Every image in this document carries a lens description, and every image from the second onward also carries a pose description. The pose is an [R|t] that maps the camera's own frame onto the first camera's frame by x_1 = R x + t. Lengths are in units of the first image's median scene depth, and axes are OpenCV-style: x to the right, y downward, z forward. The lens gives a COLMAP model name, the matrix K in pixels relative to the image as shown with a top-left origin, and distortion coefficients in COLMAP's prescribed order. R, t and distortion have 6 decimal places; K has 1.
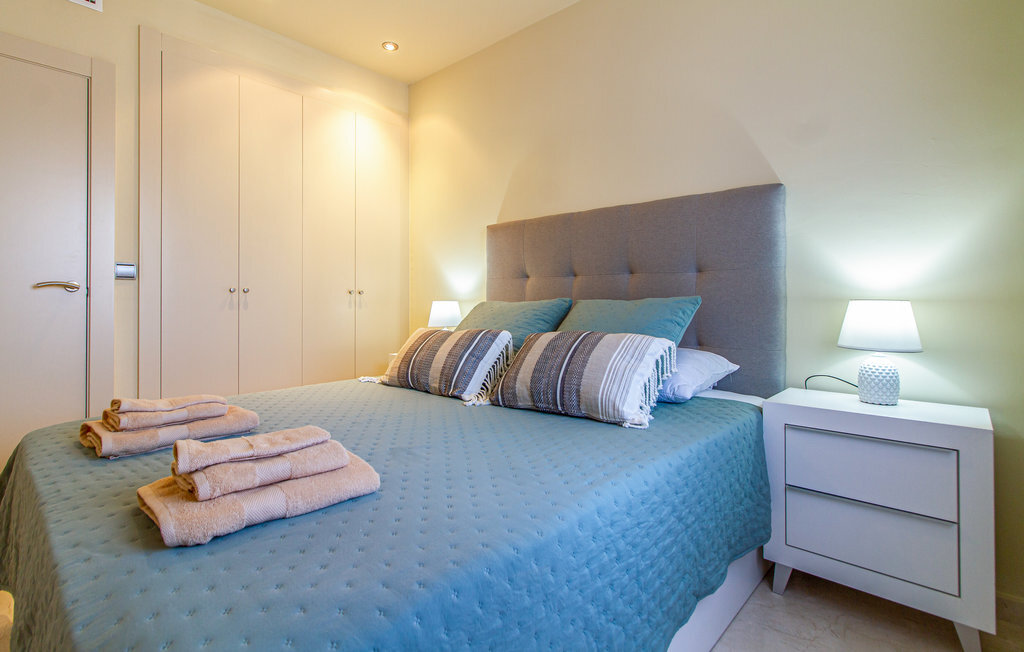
lens RADIAL K [[486.7, 0, 514.6], [0, 486.7, 320.0], [0, 0, 1]] dist [-0.001114, -0.000330]
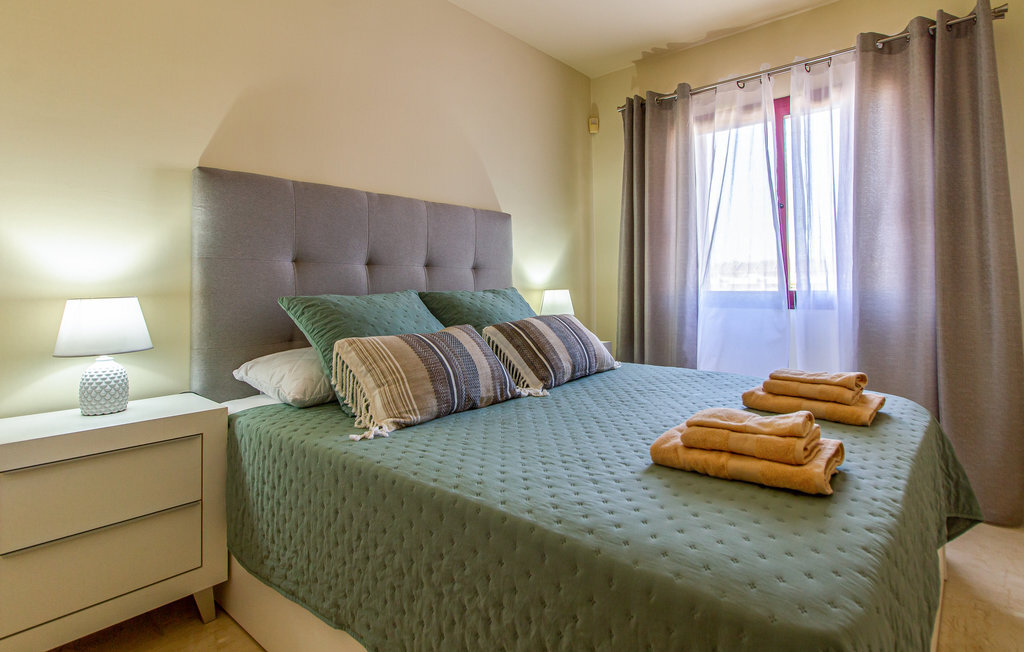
lens RADIAL K [[524.3, 0, 513.7], [0, 524.3, 287.9], [0, 0, 1]] dist [-0.000668, 0.000402]
pose [[-0.023821, 0.008924, 0.999676, -0.264924], [0.060766, 0.998124, -0.007462, -0.008458], [-0.997868, 0.060569, -0.024318, 0.249750]]
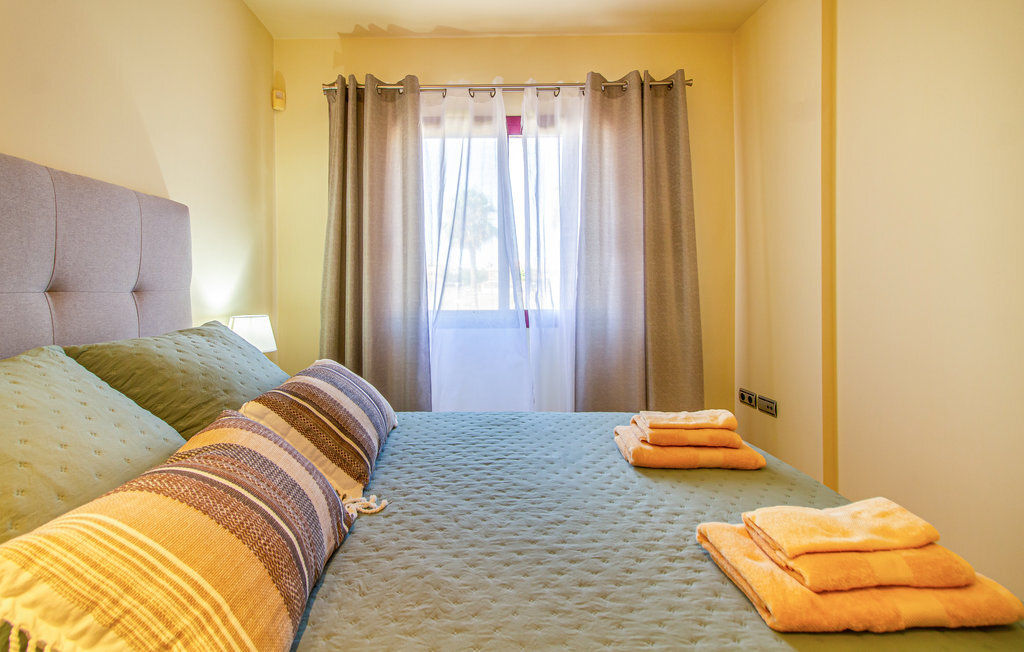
lens RADIAL K [[522.4, 0, 511.9], [0, 522.4, 294.8], [0, 0, 1]] dist [0.001049, 0.000953]
pose [[-0.679189, 0.006548, 0.733935, -0.168242], [0.057441, 0.997367, 0.044258, -0.025296], [-0.731713, 0.072218, -0.677777, 0.300532]]
